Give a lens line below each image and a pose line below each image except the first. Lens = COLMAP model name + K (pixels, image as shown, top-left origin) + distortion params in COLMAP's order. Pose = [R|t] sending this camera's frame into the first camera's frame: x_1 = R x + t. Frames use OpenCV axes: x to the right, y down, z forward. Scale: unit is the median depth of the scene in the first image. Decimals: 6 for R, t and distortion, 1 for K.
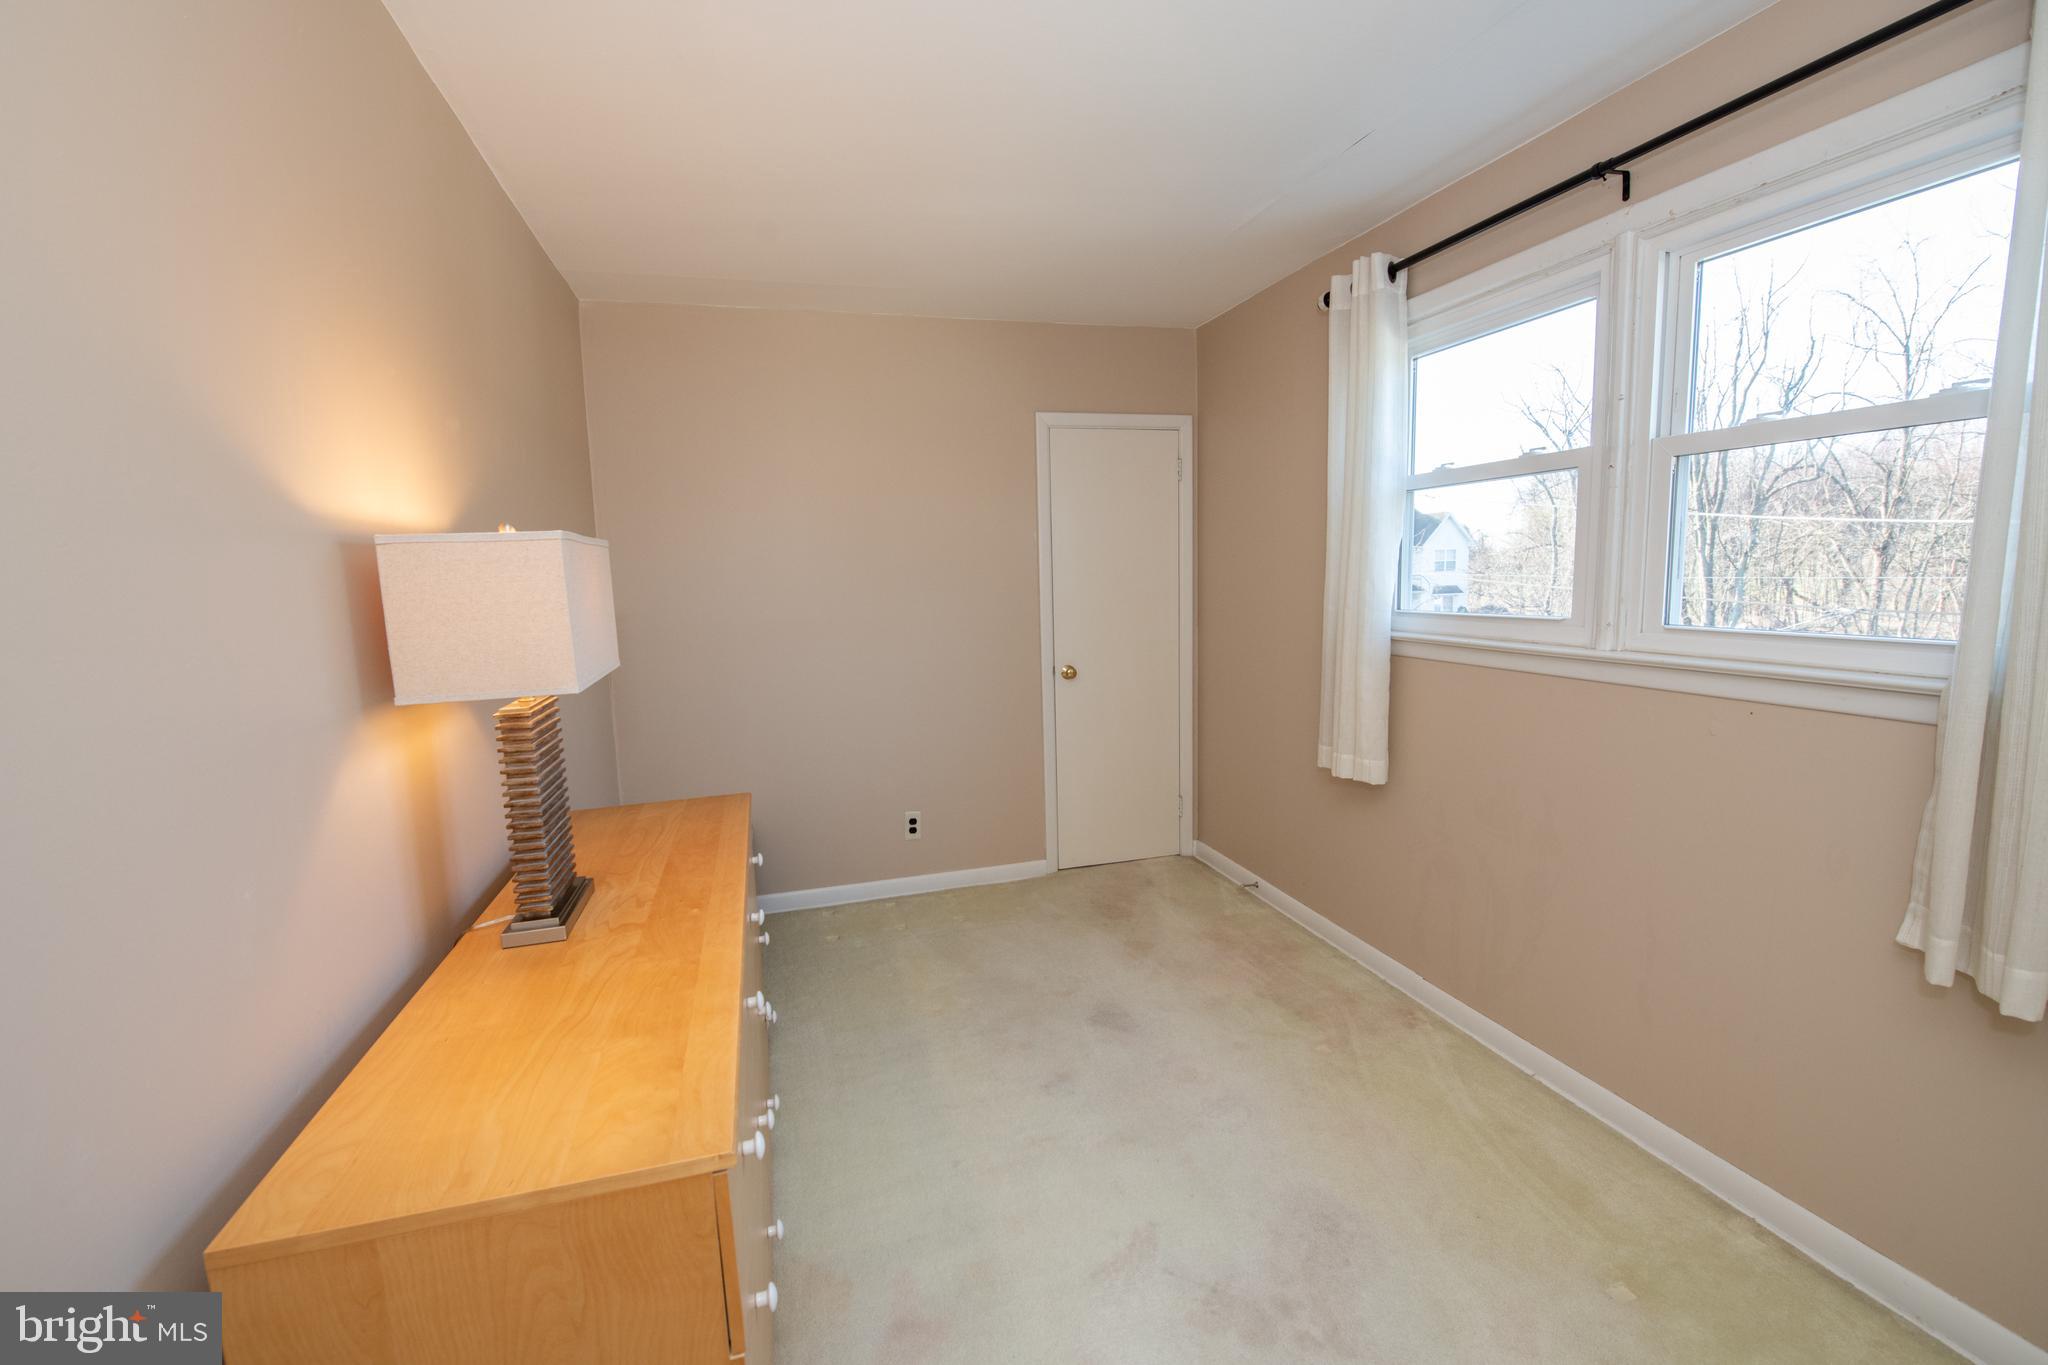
lens RADIAL K [[837.2, 0, 1006.6], [0, 837.2, 674.1], [0, 0, 1]] dist [0.000321, 0.000043]
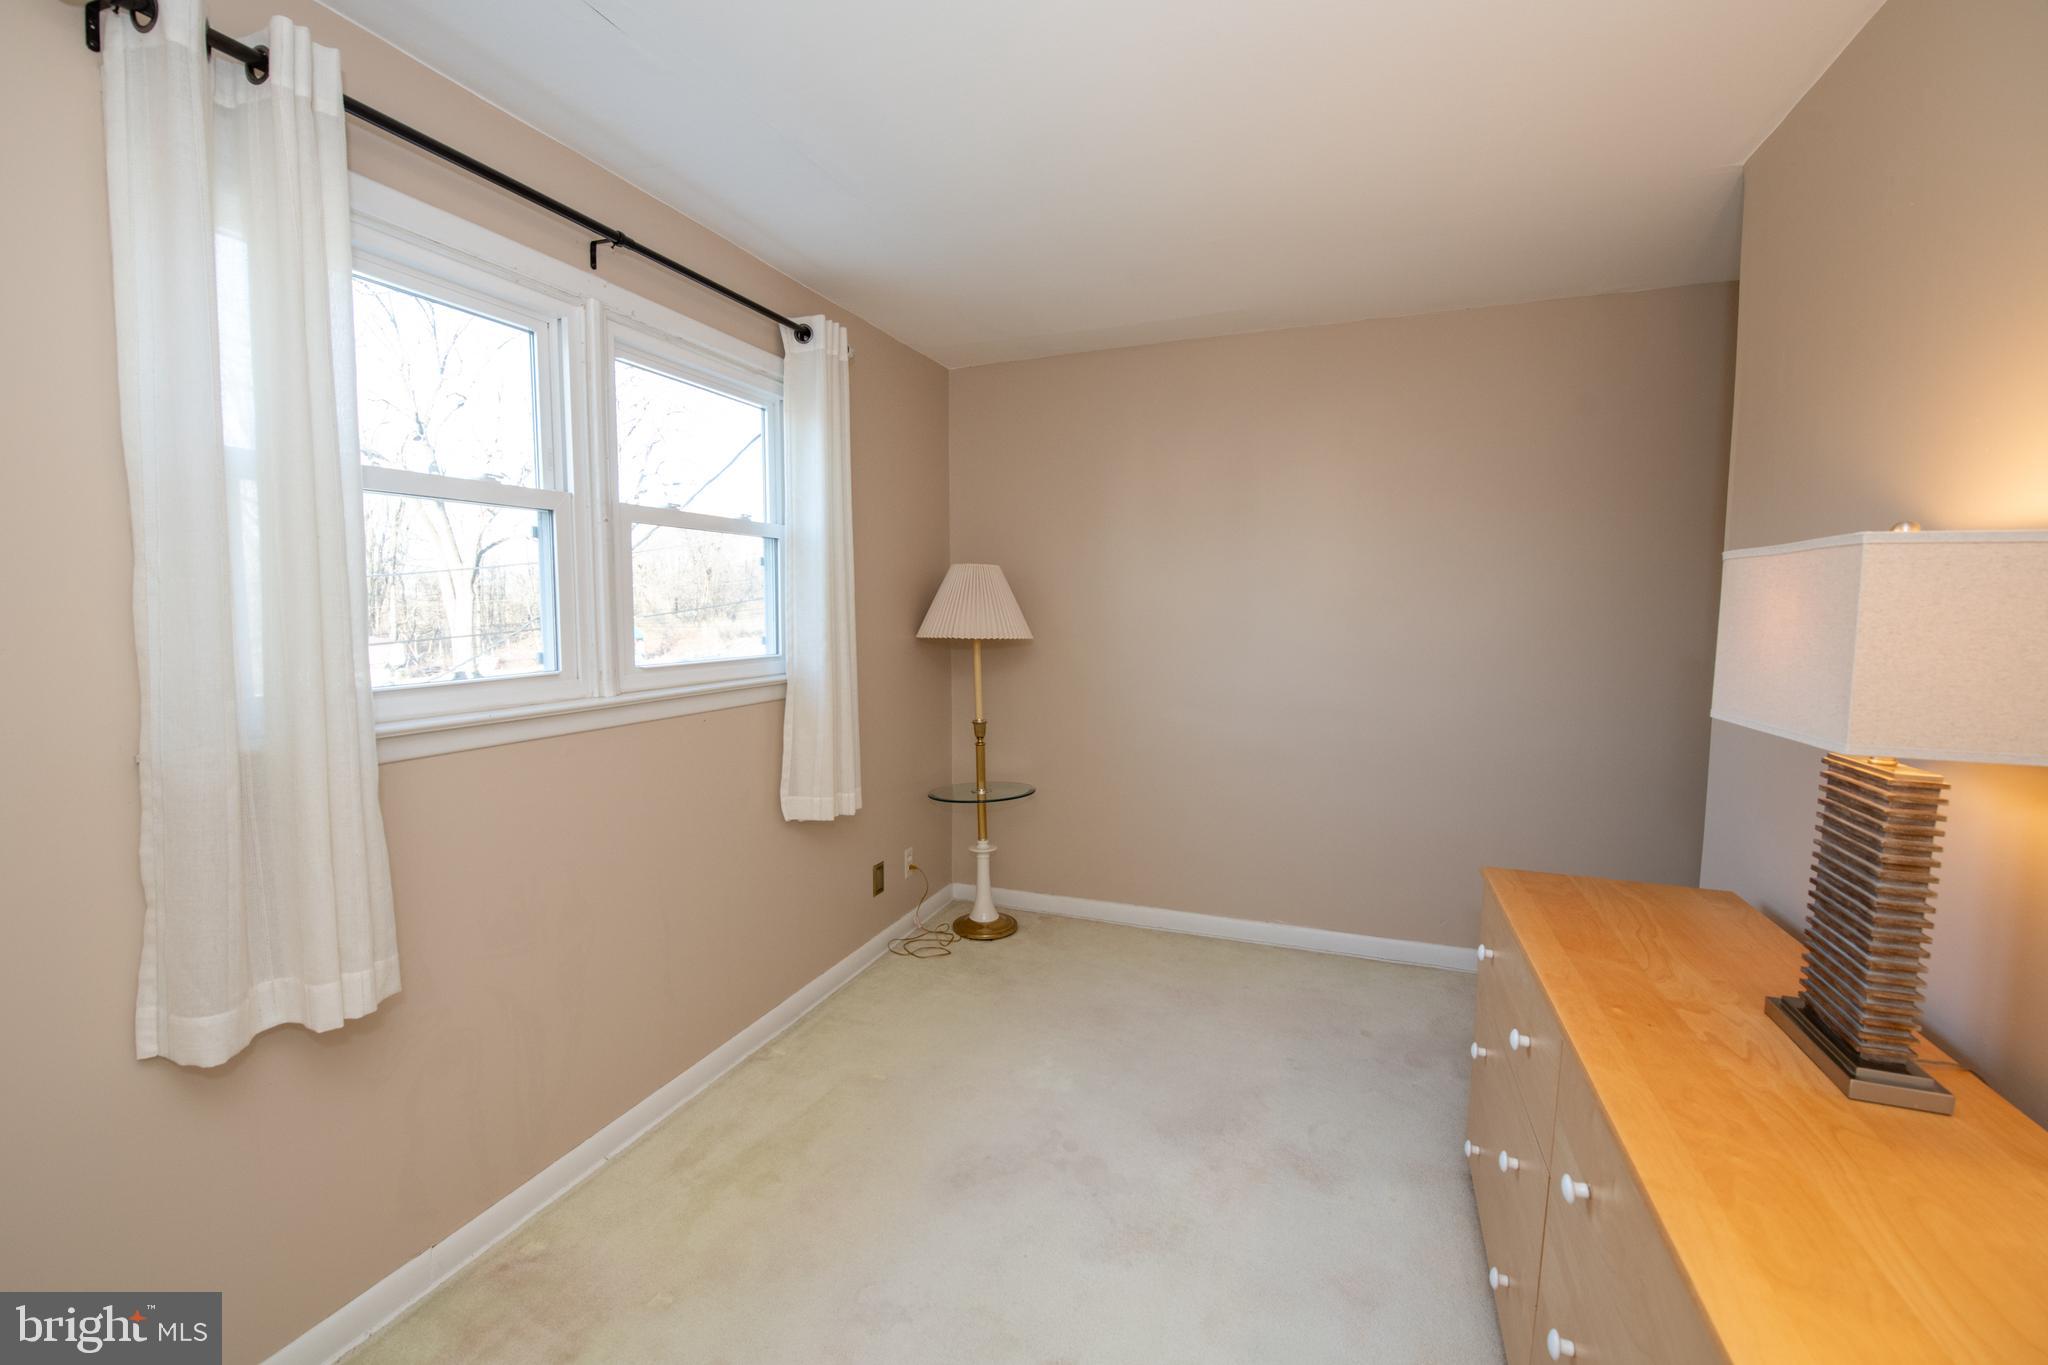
lens RADIAL K [[837.2, 0, 1006.6], [0, 837.2, 674.1], [0, 0, 1]] dist [0.000321, 0.000043]
pose [[-0.779649, -0.026762, 0.625645, -0.311845], [0.097145, 0.981823, 0.163056, -0.173896], [-0.618636, 0.187905, -0.762877, 1.462016]]
